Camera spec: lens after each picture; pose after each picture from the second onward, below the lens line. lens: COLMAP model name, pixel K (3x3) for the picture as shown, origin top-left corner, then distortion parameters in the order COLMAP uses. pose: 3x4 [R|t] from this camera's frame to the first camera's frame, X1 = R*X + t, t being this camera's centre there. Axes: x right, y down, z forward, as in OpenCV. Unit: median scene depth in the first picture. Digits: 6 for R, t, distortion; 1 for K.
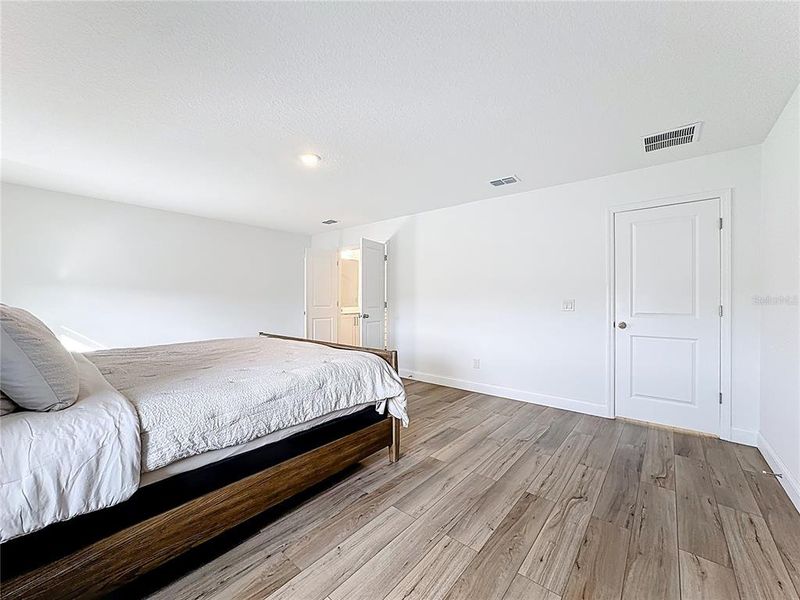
lens RADIAL K [[334.0, 0, 400.0], [0, 334.0, 300.0], [0, 0, 1]] dist [-0.036180, 0.015018]
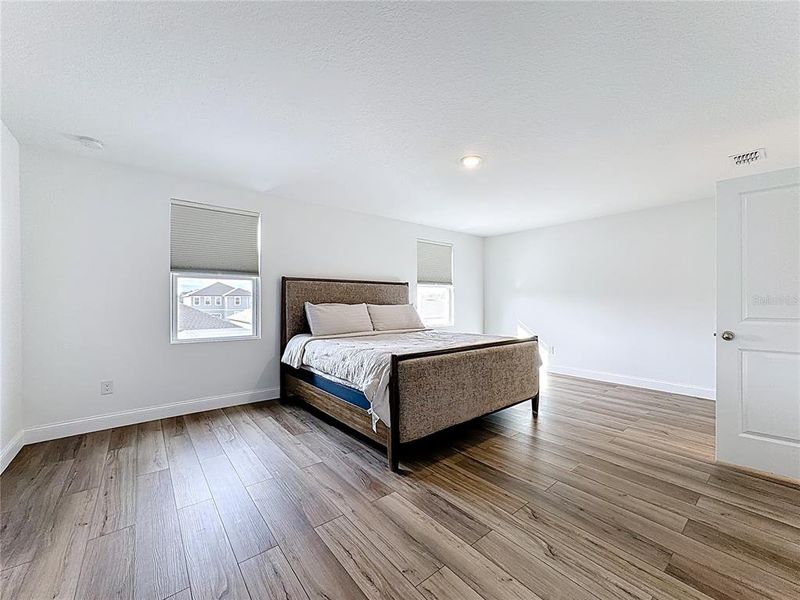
lens RADIAL K [[334.0, 0, 400.0], [0, 334.0, 300.0], [0, 0, 1]] dist [-0.036180, 0.015018]
pose [[-0.215306, -0.008374, -0.976511, 0.740376], [-0.001829, 0.999965, -0.008172, 0.003119], [0.976545, 0.000026, -0.215313, 0.989660]]
